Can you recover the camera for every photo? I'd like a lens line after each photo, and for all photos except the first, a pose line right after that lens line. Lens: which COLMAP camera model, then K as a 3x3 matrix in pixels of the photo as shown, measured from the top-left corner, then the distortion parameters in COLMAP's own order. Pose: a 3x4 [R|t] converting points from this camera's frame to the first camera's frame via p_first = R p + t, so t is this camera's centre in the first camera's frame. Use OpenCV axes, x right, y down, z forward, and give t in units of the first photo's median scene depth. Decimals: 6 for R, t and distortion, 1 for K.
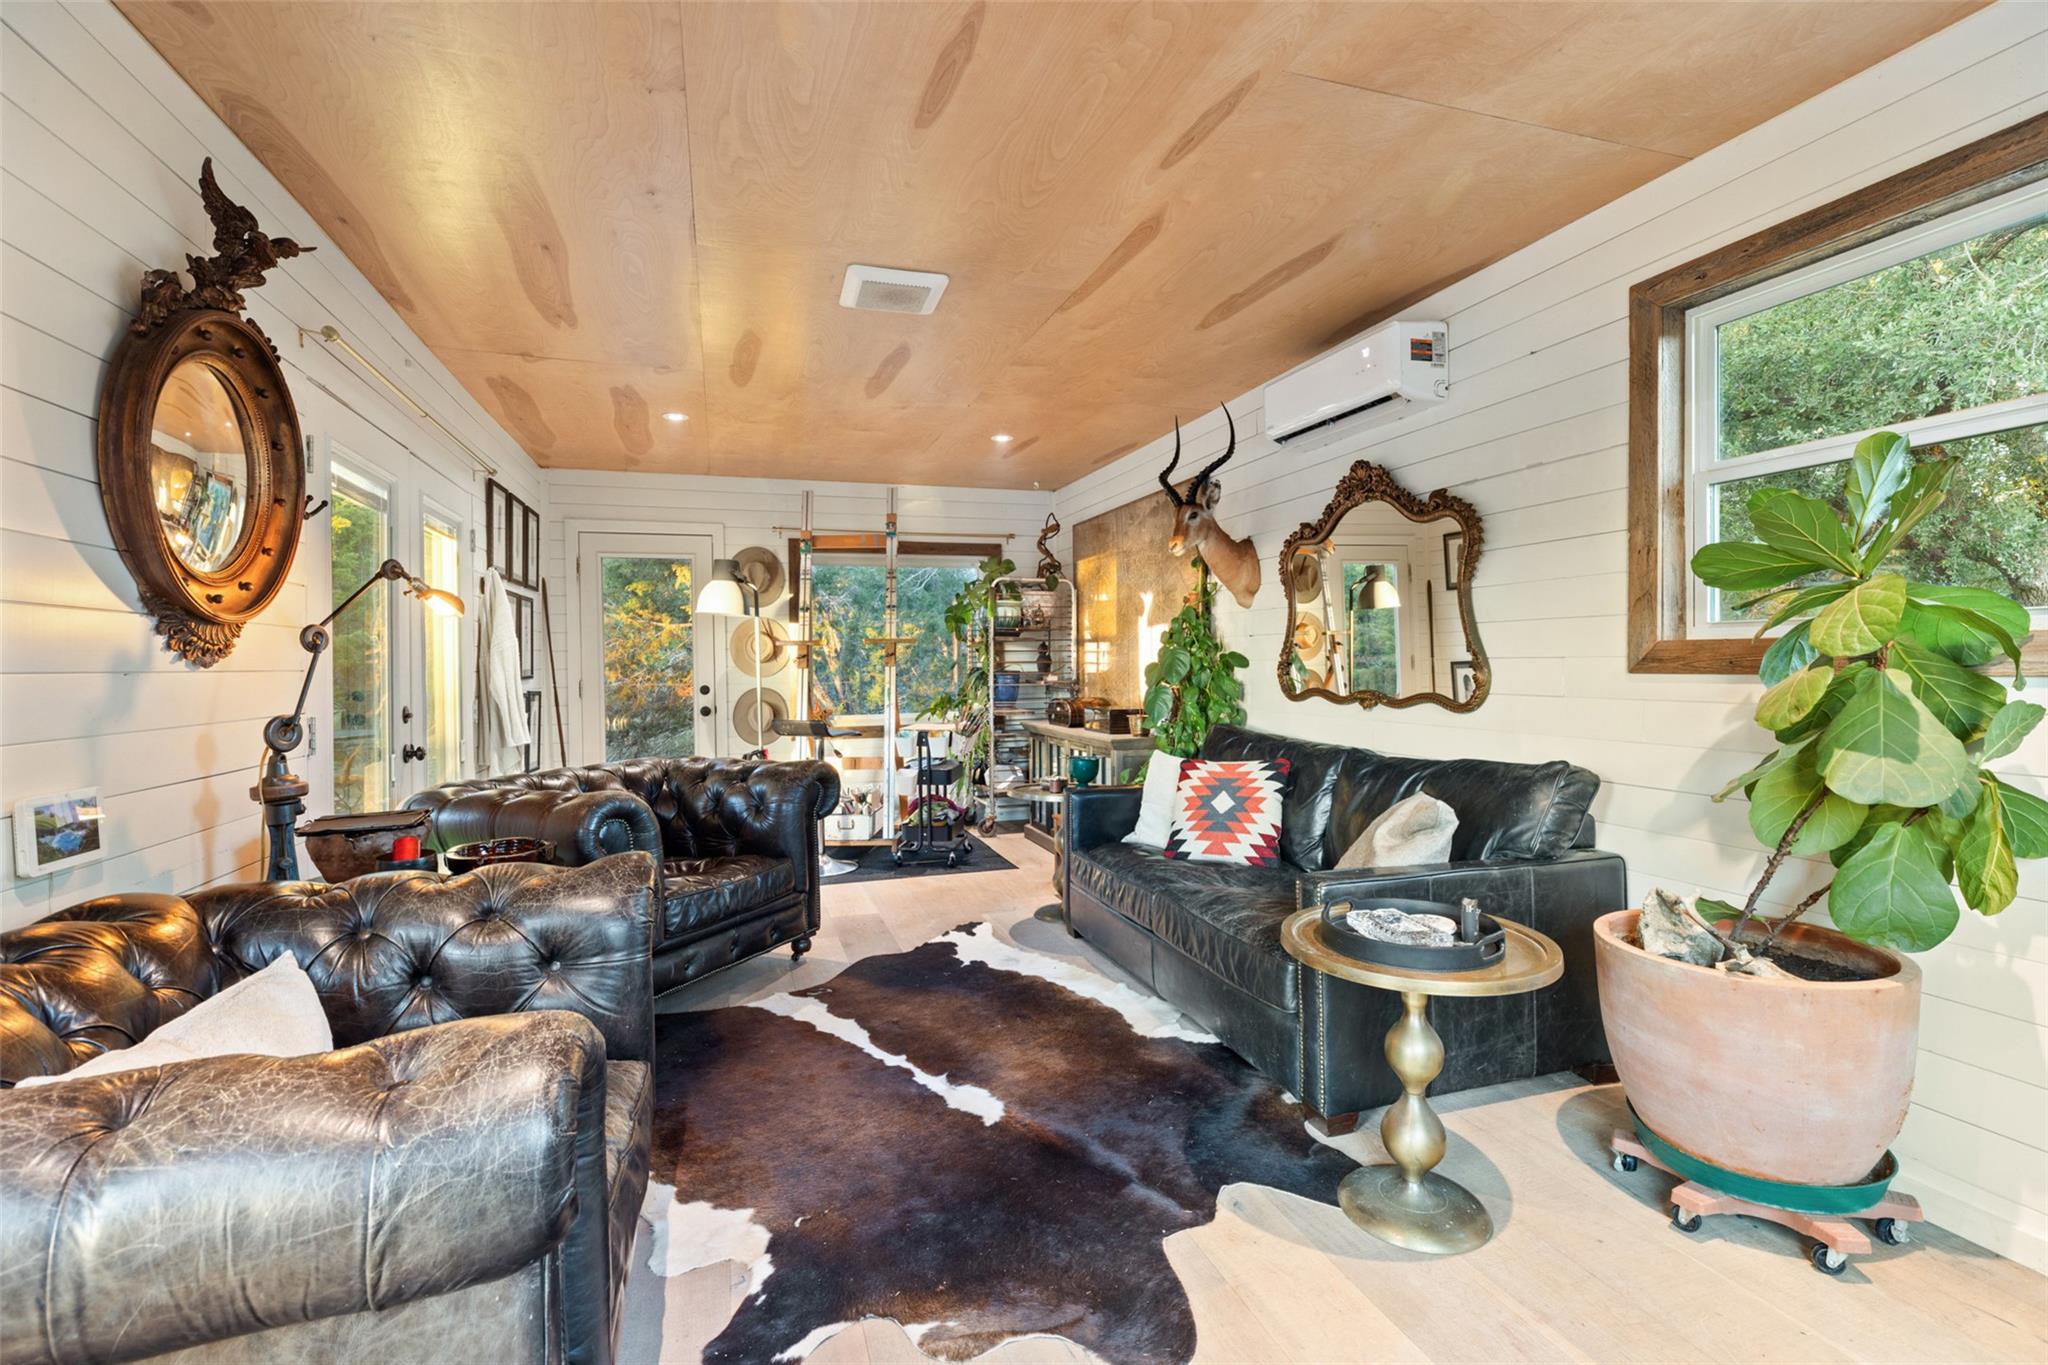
lens RADIAL K [[916.5, 0, 1021.7], [0, 916.5, 669.0], [0, 0, 1]] dist [-0.002731, 0.000127]
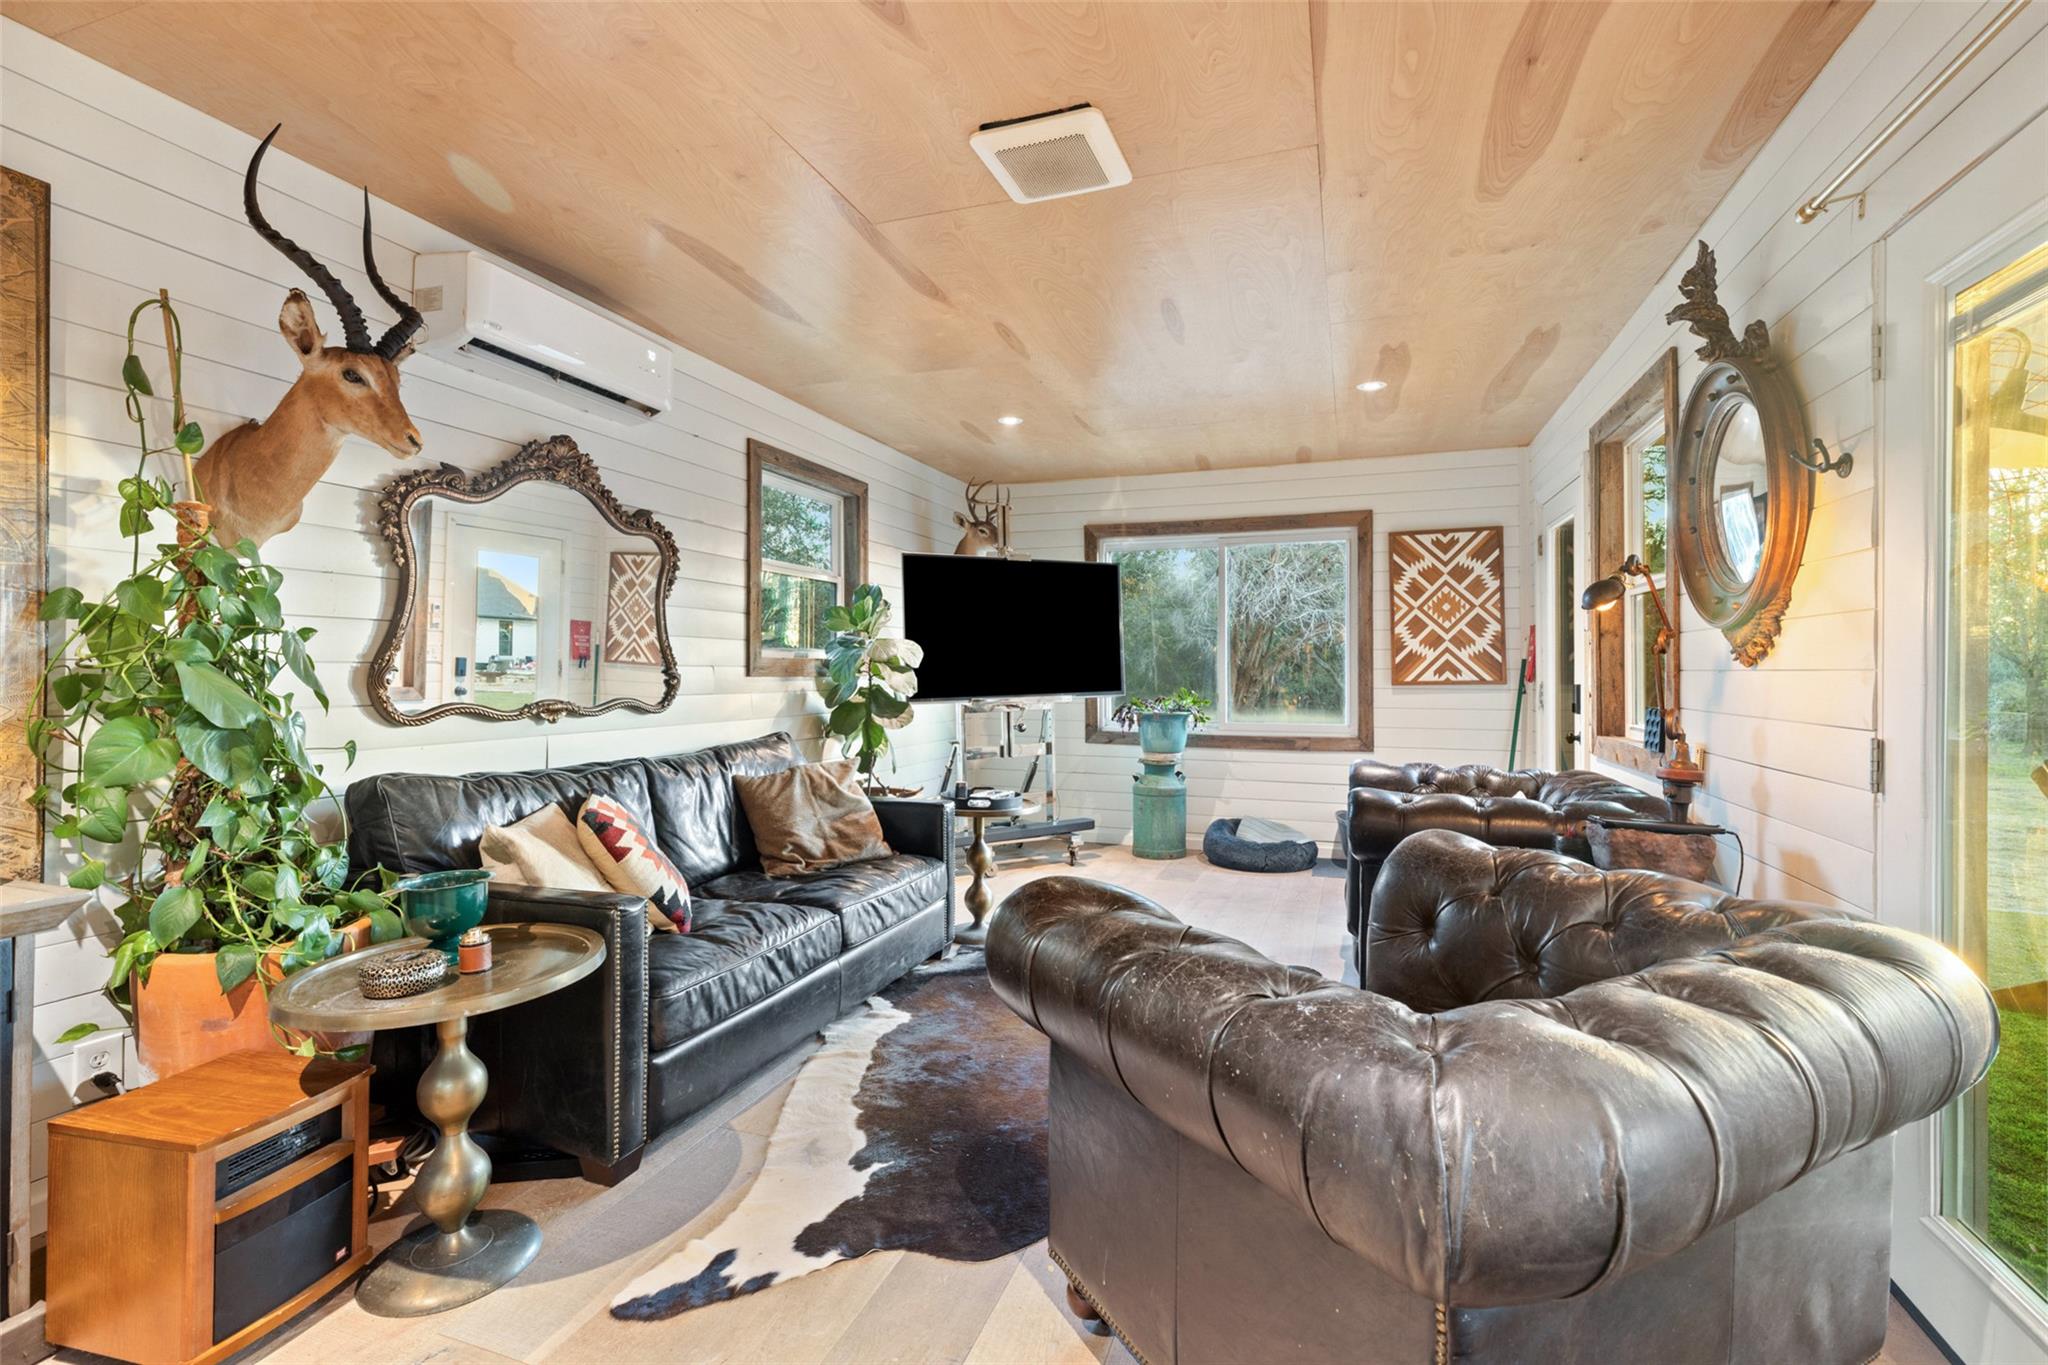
lens RADIAL K [[916.5, 0, 1022.9], [0, 916.5, 679.9], [0, 0, 1]] dist [-0.002731, 0.000127]
pose [[-0.794388, 0.005570, 0.607385, -0.505440], [0.010191, 0.999939, 0.004158, 0.006082], [-0.607325, 0.009493, -0.794397, 1.437168]]
